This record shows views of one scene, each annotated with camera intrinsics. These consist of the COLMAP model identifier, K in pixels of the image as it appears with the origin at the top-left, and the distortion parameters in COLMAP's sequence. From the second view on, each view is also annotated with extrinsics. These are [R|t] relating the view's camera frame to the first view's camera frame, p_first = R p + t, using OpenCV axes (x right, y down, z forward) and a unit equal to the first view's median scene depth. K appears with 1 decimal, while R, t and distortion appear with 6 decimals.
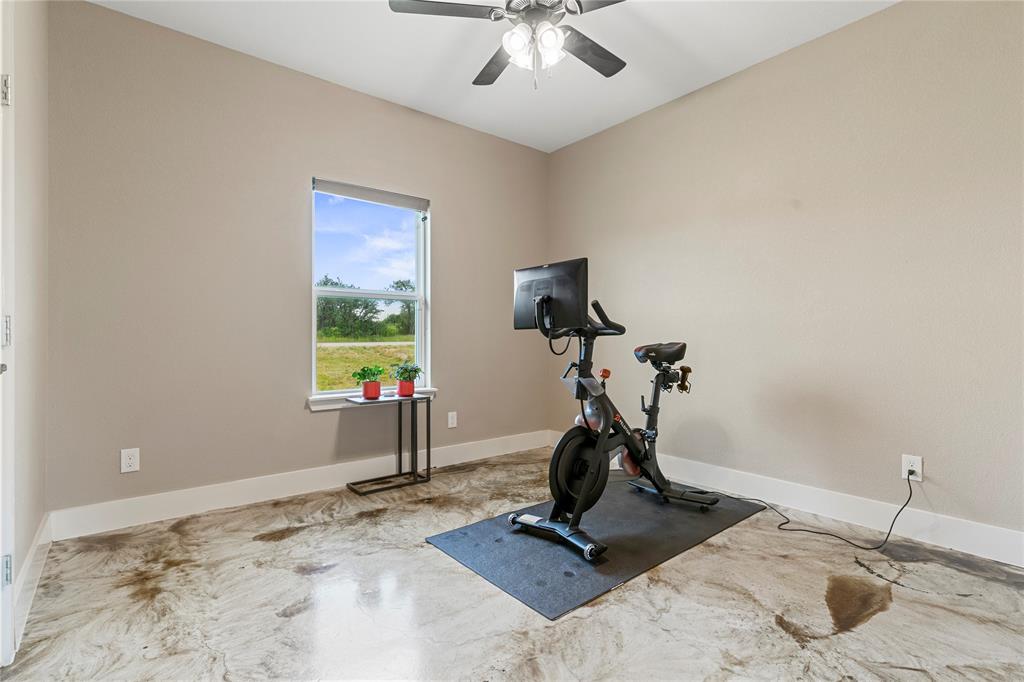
lens RADIAL K [[485.9, 0, 512.2], [0, 485.9, 338.6], [0, 0, 1]] dist [0.001958, -0.000085]
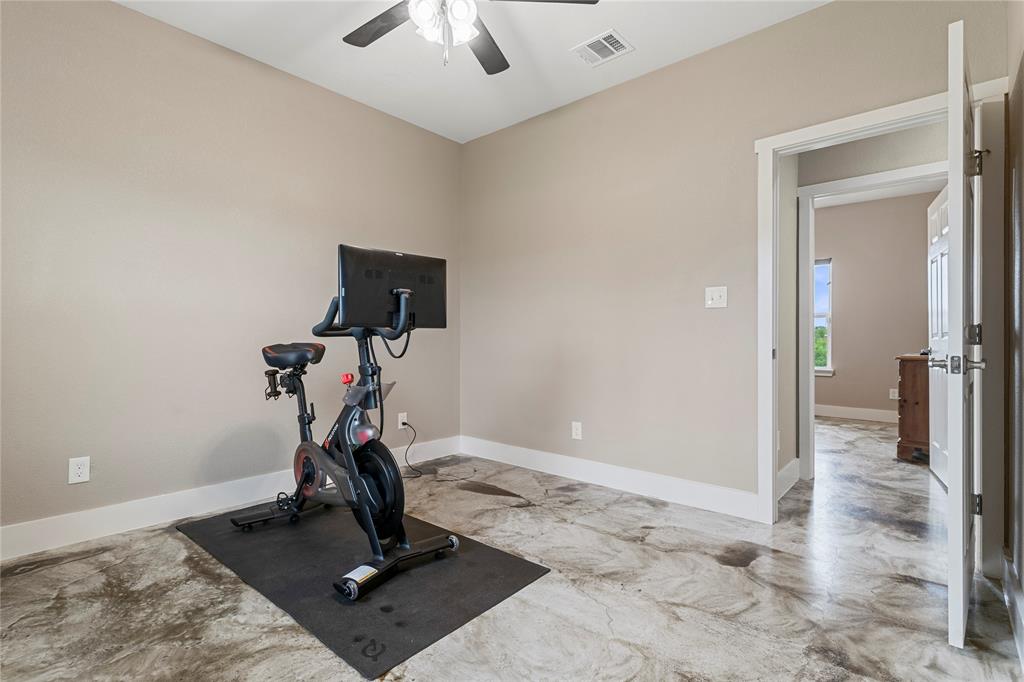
lens RADIAL K [[485.9, 0, 512.1], [0, 485.9, 339.9], [0, 0, 1]] dist [0.001958, -0.000085]
pose [[-0.171667, -0.005246, 0.985141, -0.912464], [-0.002774, 0.999984, 0.004842, -0.004104], [-0.985151, -0.001901, -0.171679, 1.081133]]
